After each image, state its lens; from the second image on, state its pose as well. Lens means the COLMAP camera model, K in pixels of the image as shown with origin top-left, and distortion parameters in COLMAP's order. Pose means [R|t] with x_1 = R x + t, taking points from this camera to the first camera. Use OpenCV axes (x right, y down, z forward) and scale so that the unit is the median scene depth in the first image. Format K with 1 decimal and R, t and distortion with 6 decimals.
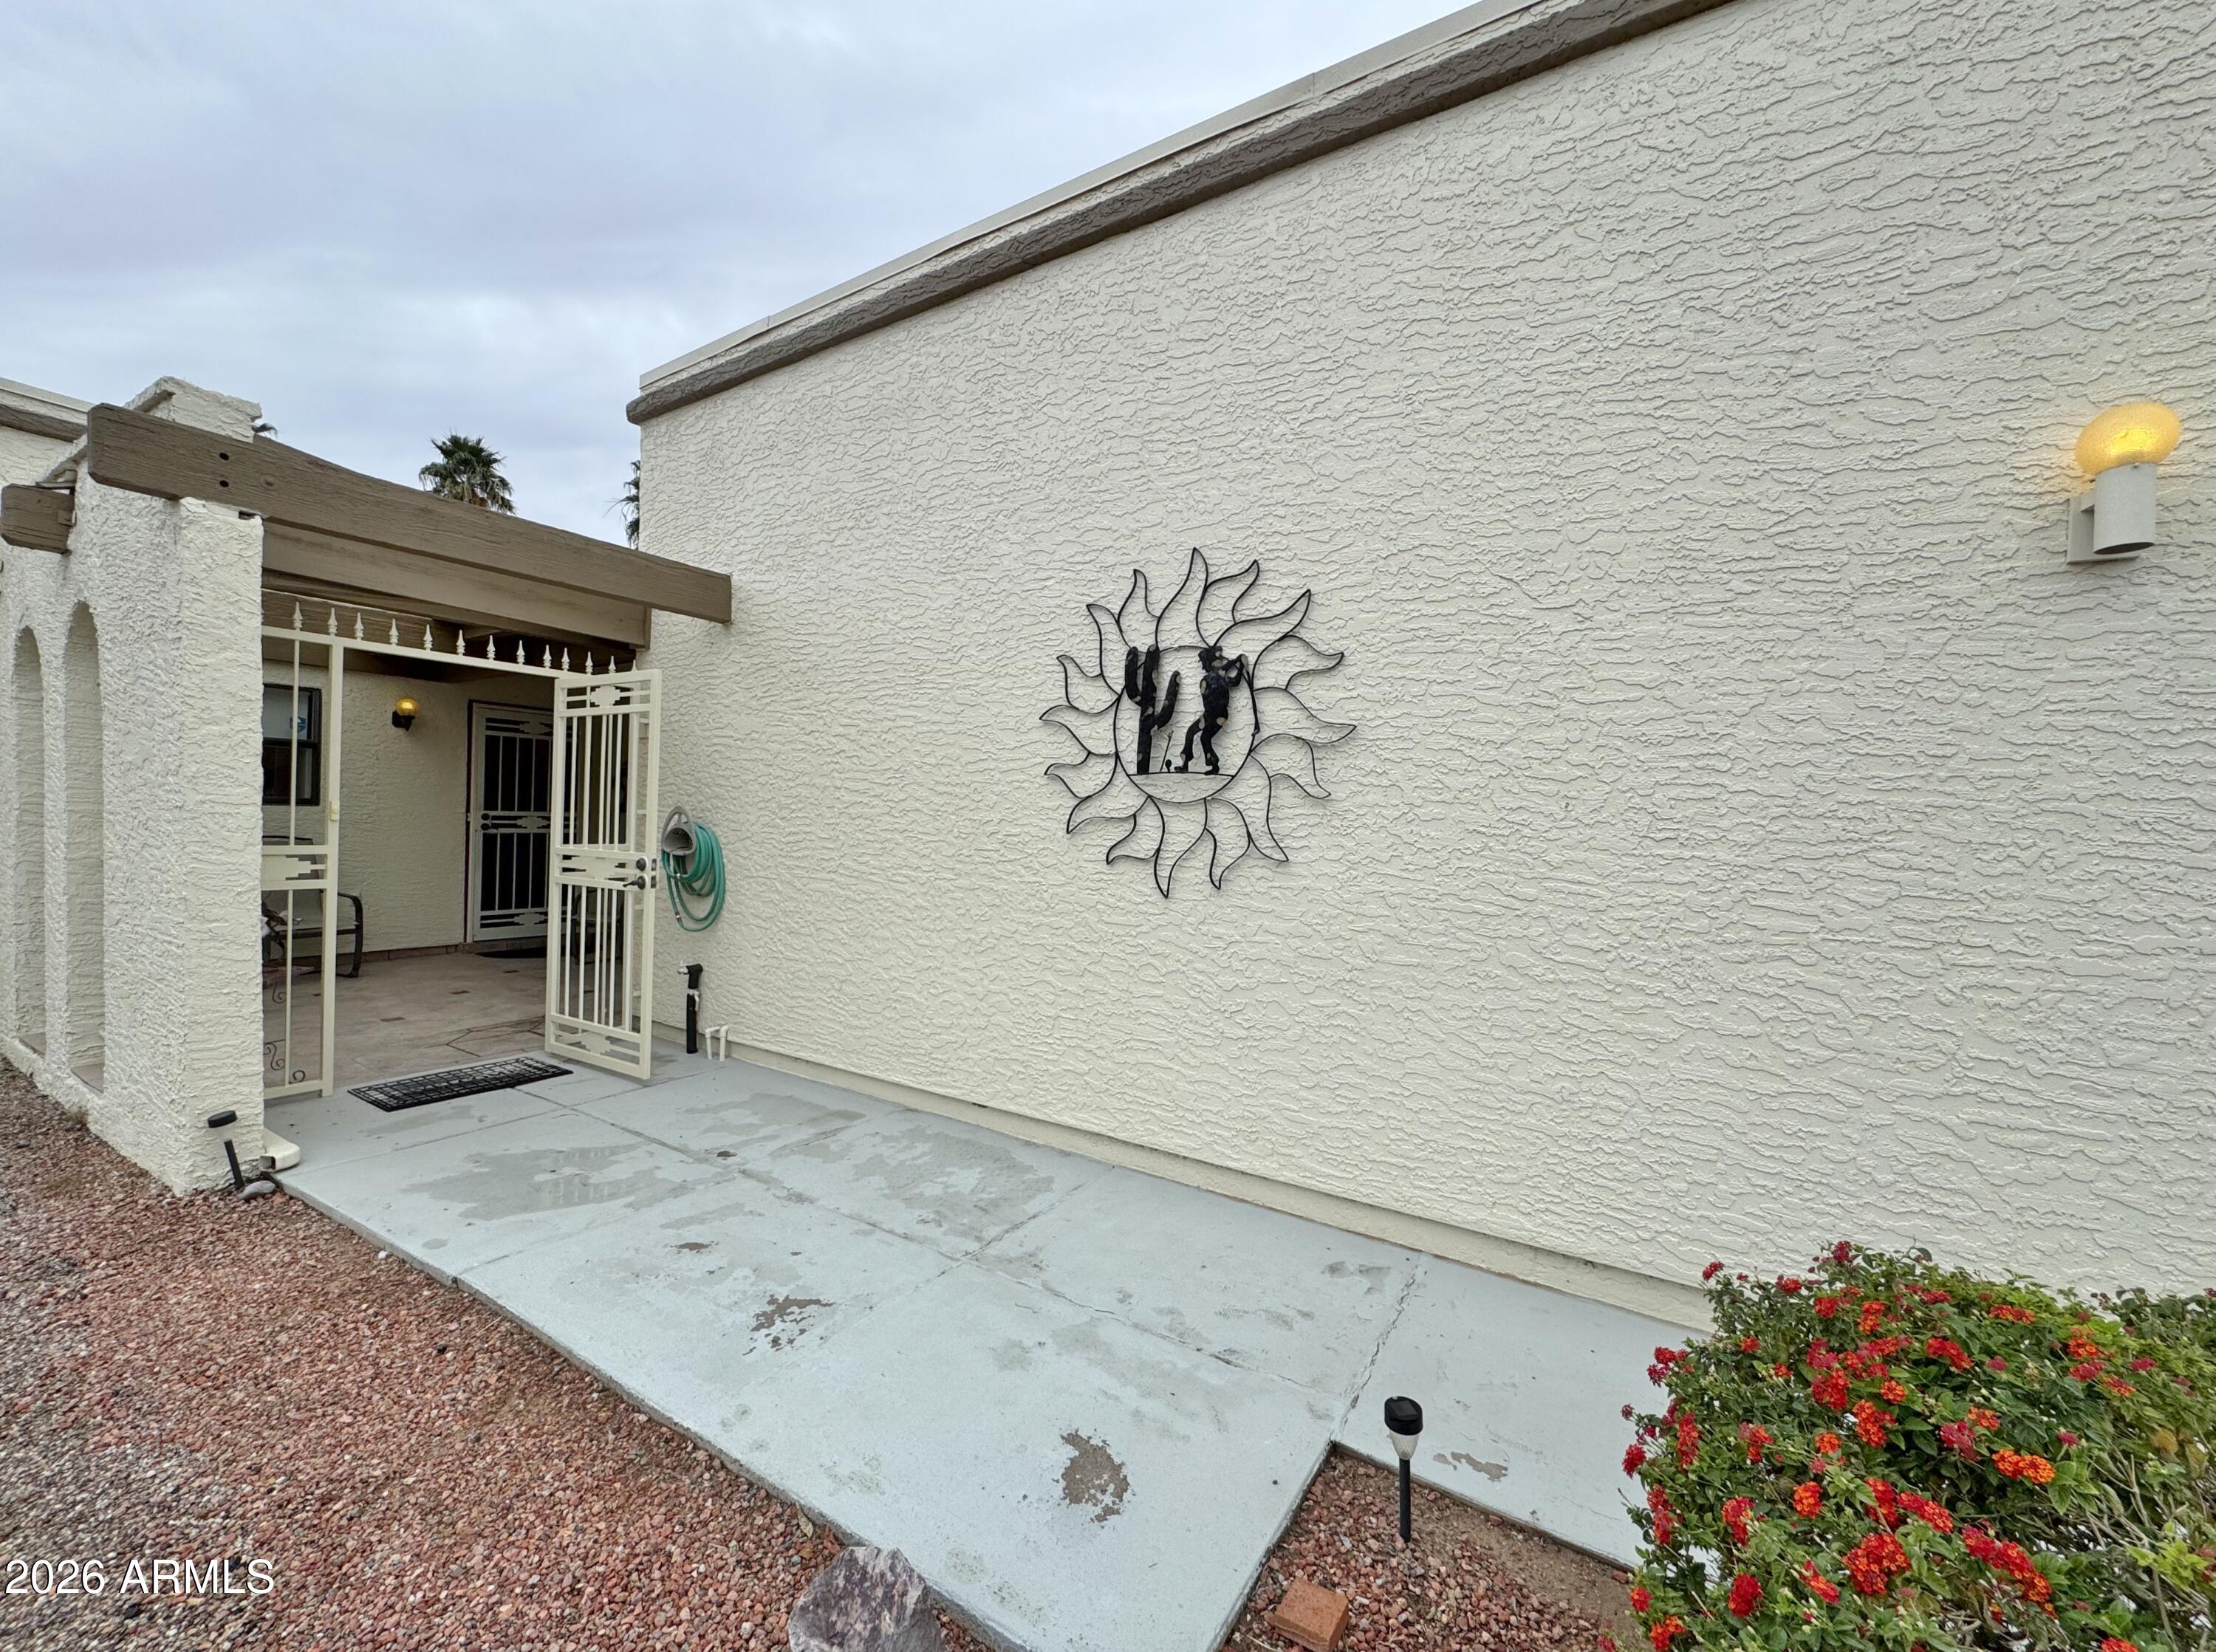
lens RADIAL K [[885.3, 0, 1109.8], [0, 885.3, 818.7], [0, 0, 1]] dist [-0.006389, 0.000160]
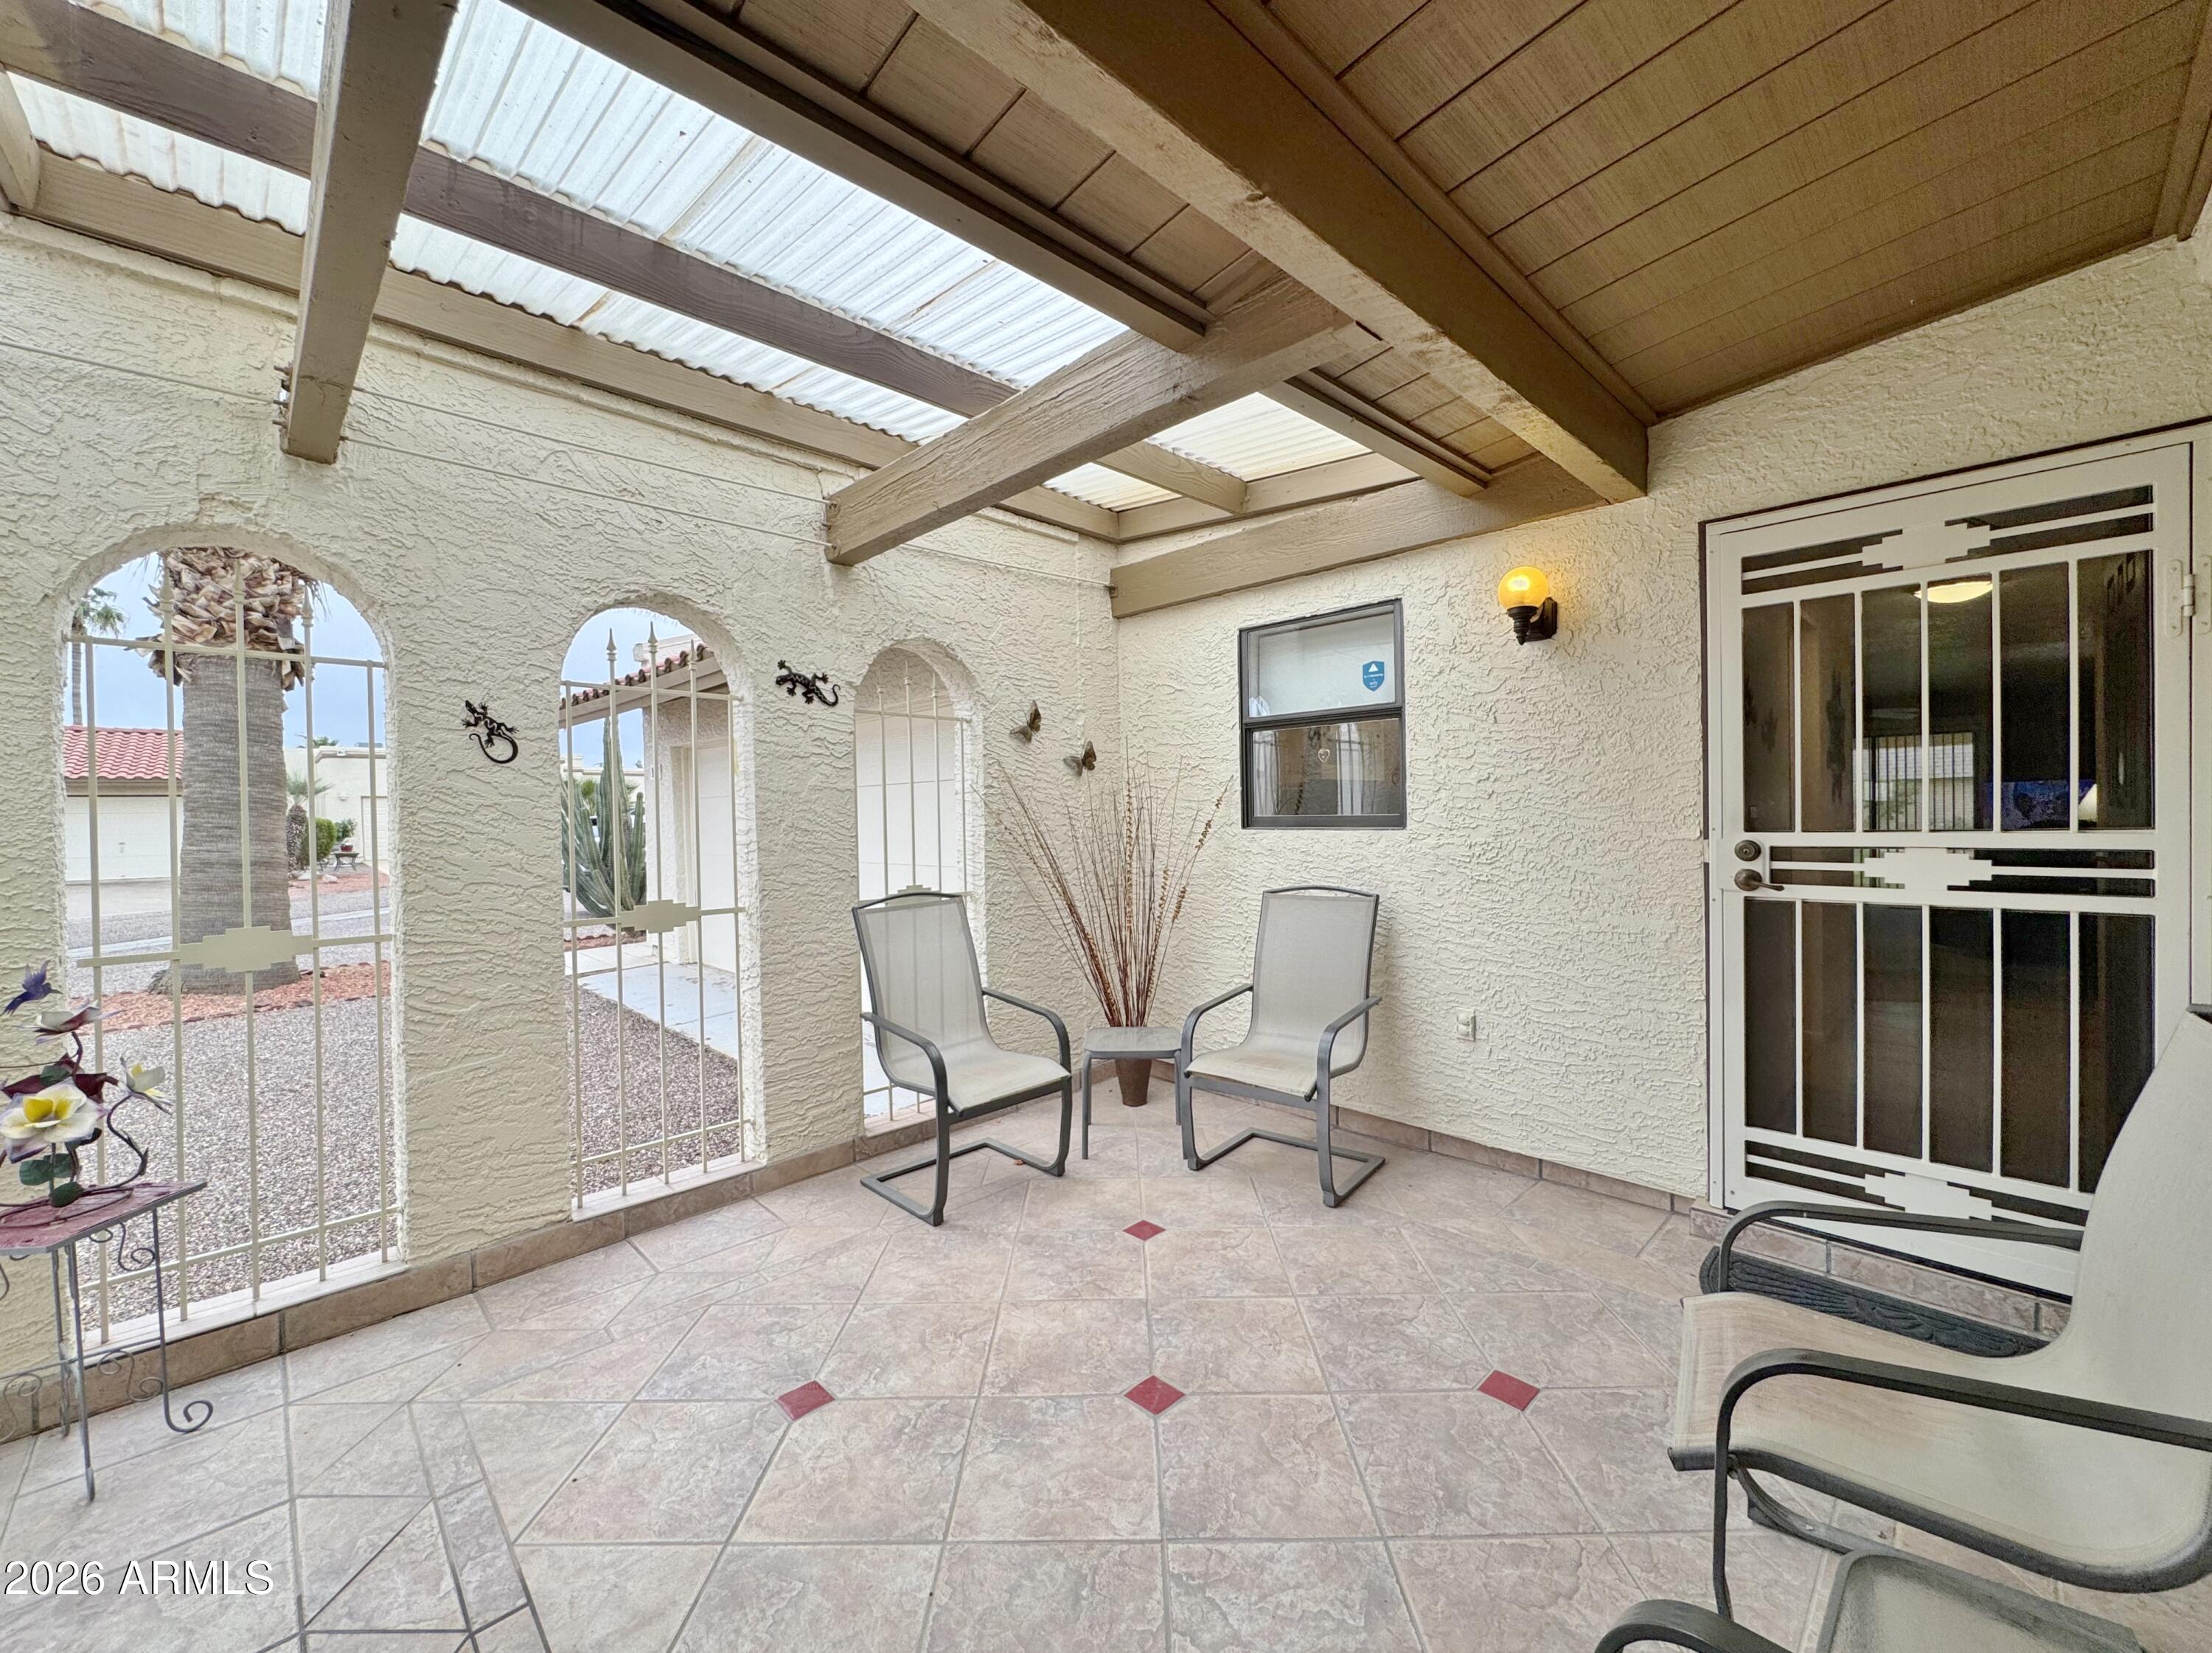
lens RADIAL K [[883.8, 0, 1103.4], [0, 883.8, 826.4], [0, 0, 1]] dist [-0.006389, 0.000160]
pose [[-0.232668, -0.003931, -0.972548, -0.327486], [0.013290, 0.999886, -0.007221, -0.012578], [0.972466, -0.014605, -0.232589, 0.854062]]
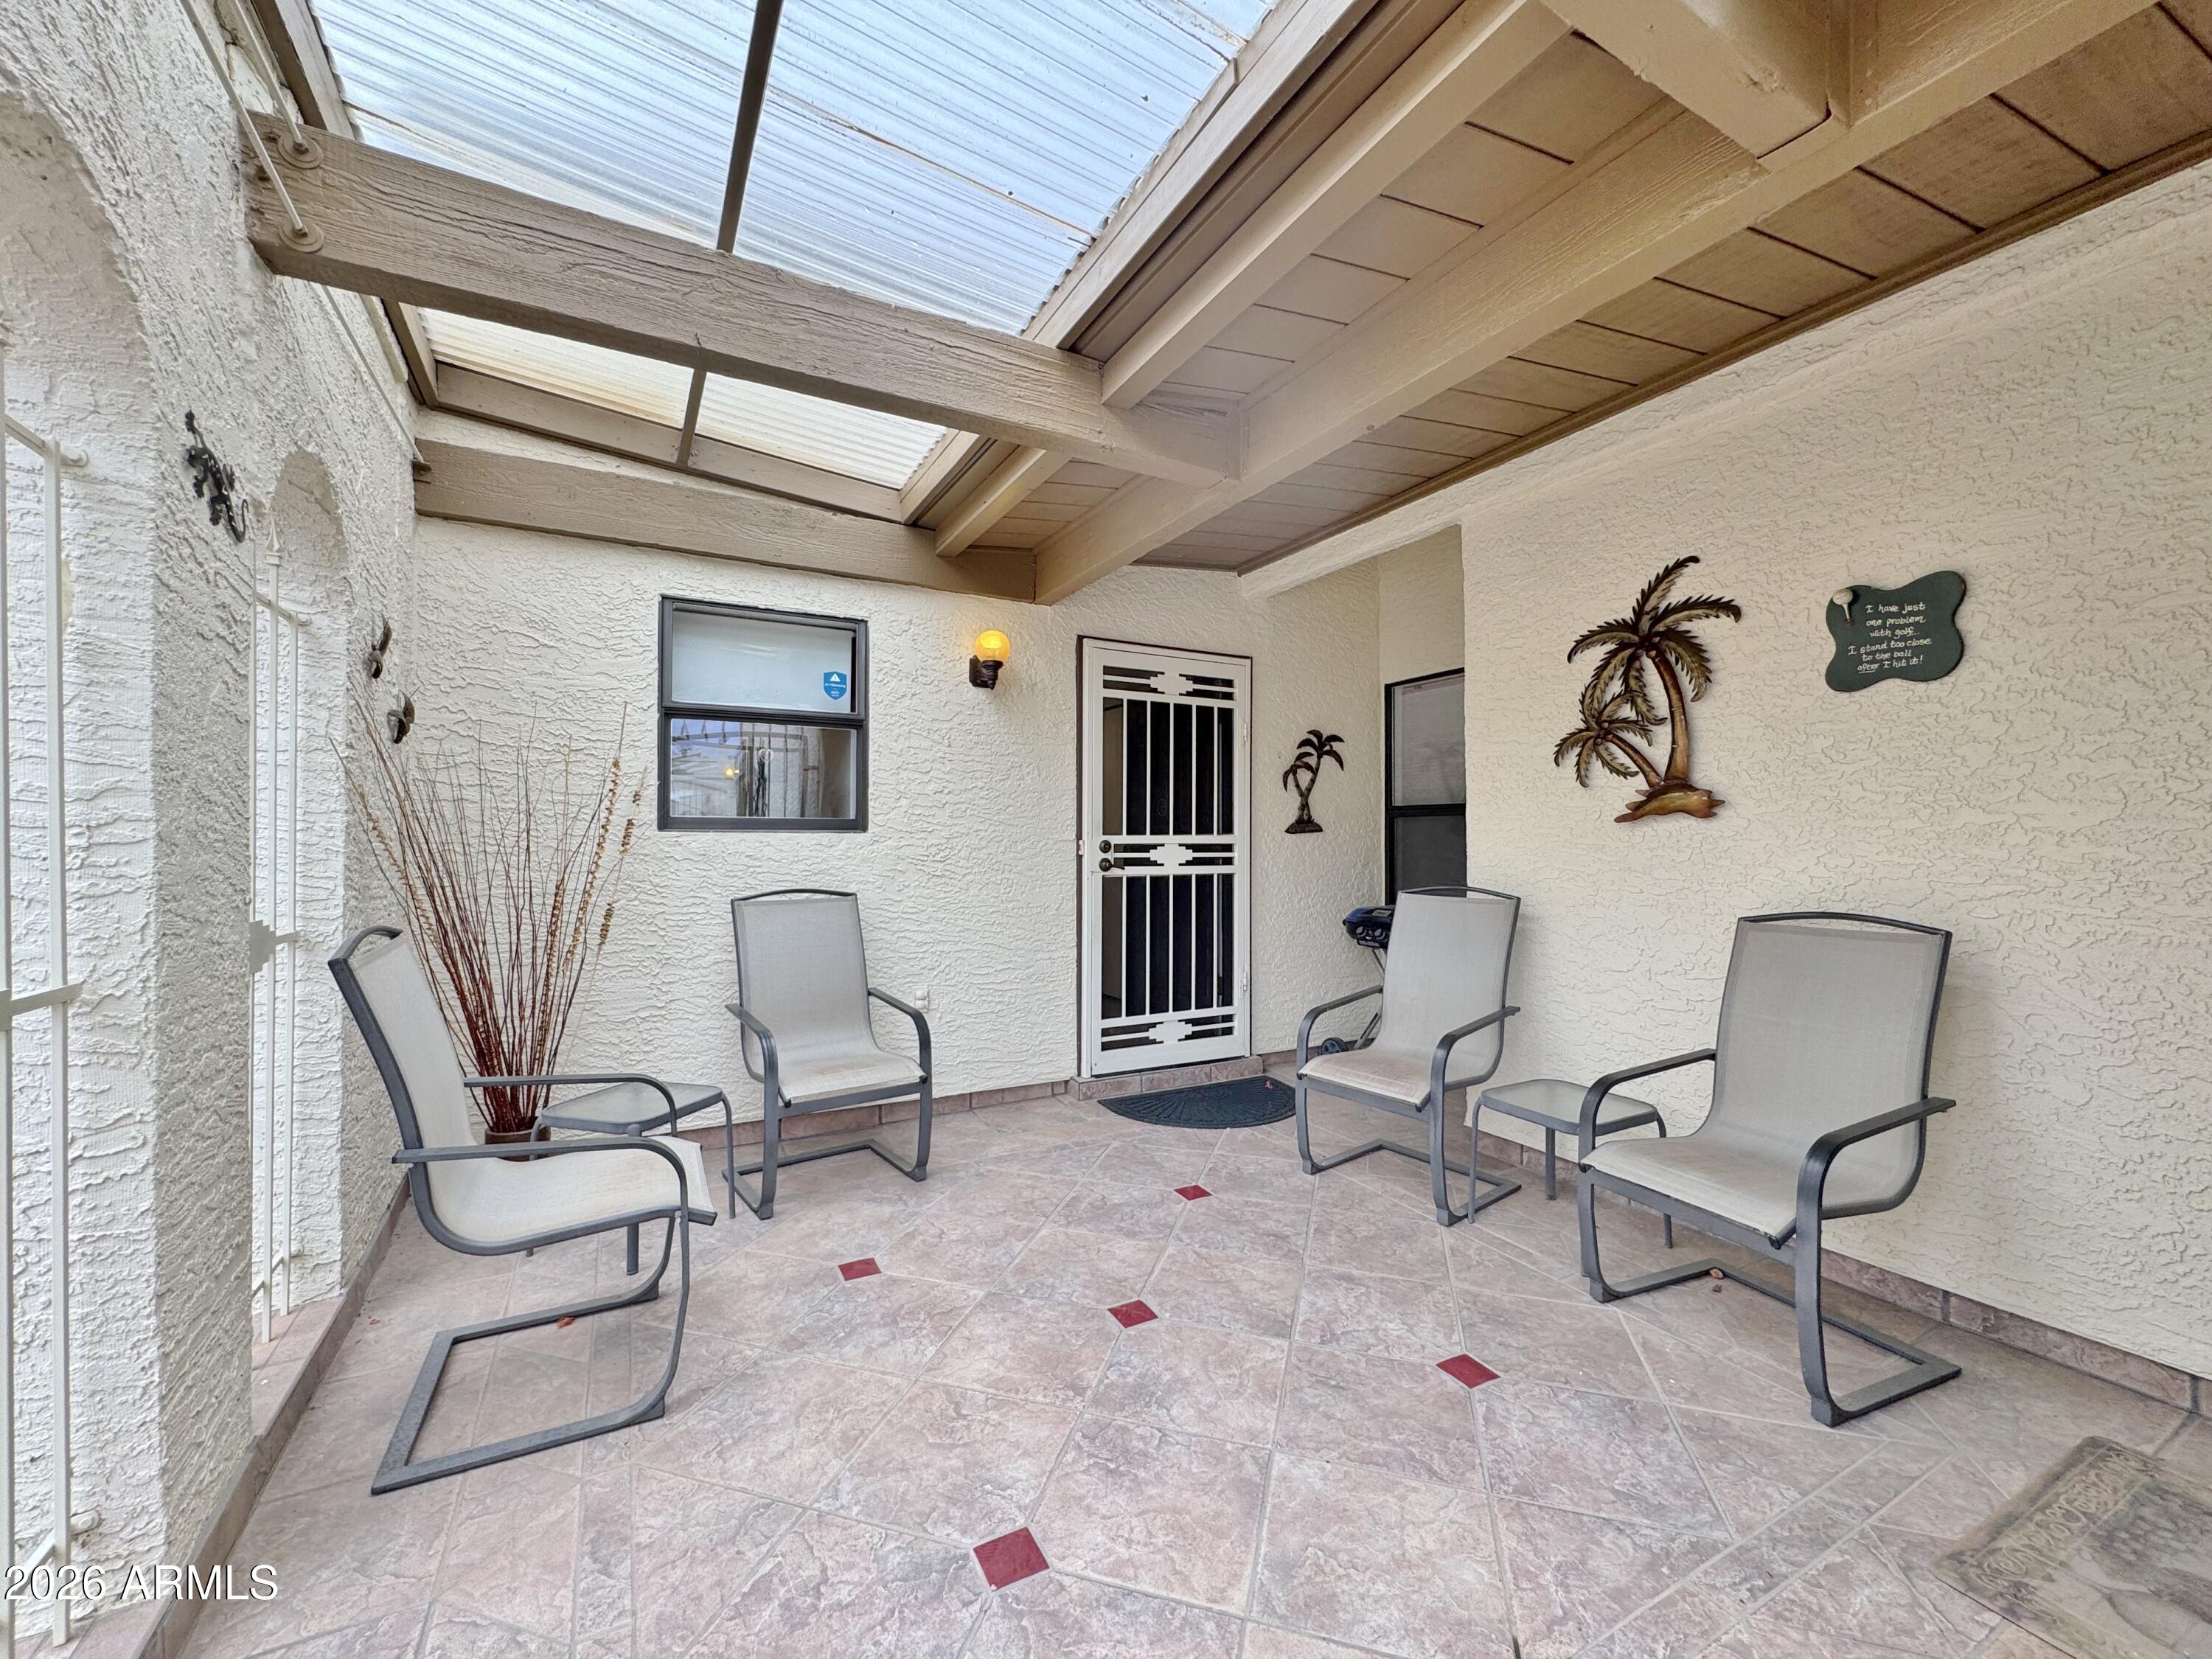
lens RADIAL K [[888.8, 0, 1099.7], [0, 888.8, 825.7], [0, 0, 1]] dist [-0.001822, -0.000030]
pose [[0.872015, -0.026051, -0.488785, -0.449403], [0.016139, 0.999570, -0.024481, -0.001678], [0.489213, 0.013460, 0.872061, 0.528012]]
